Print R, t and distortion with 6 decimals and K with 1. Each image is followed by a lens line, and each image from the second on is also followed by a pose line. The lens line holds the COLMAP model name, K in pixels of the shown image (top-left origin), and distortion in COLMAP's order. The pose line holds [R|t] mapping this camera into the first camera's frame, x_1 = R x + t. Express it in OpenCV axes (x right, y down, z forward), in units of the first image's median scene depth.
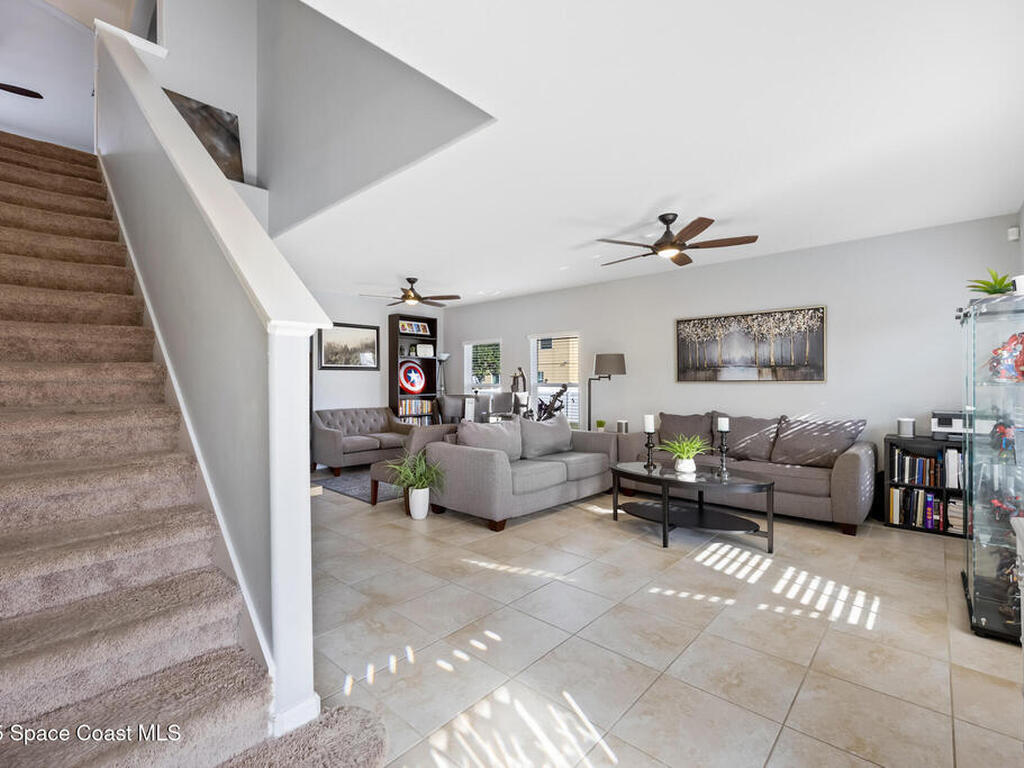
lens RADIAL K [[463.9, 0, 512.0], [0, 463.9, 384.0], [0, 0, 1]] dist [0.000416, -0.000295]
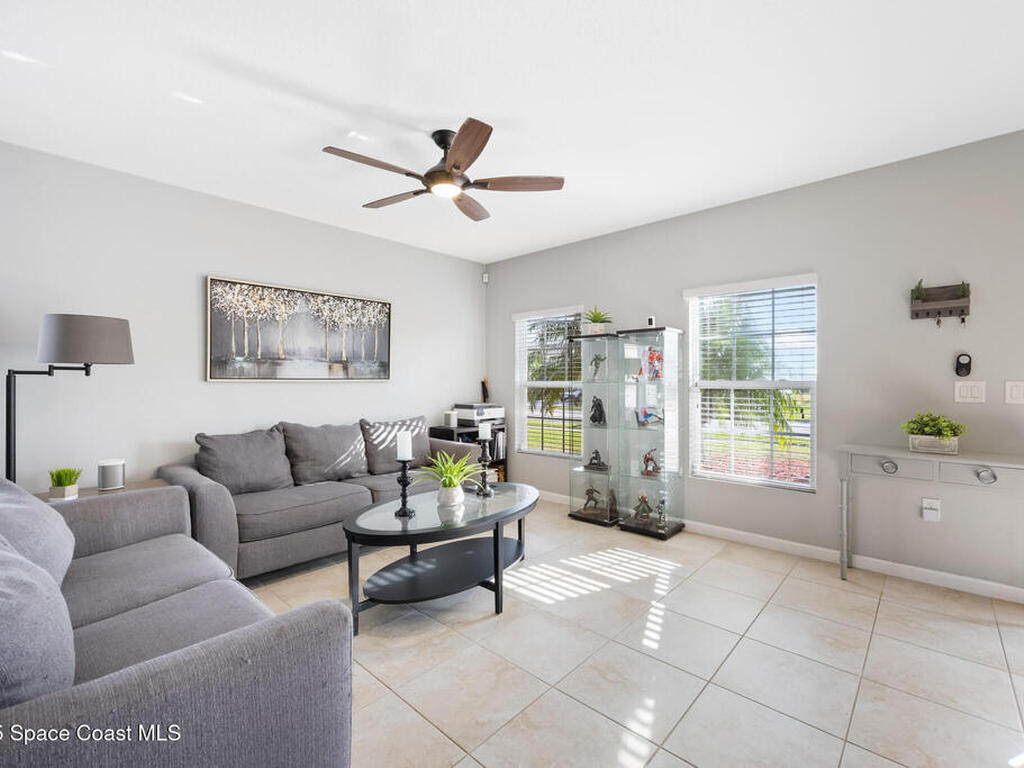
lens RADIAL K [[462.3, 0, 511.1], [0, 462.3, 378.1], [0, 0, 1]] dist [-0.000481, -0.000004]
pose [[0.010665, 0.003426, 0.999937, -0.329806], [0.000508, 0.999994, -0.003432, -0.006787], [-0.999943, 0.000545, 0.010663, 0.836683]]
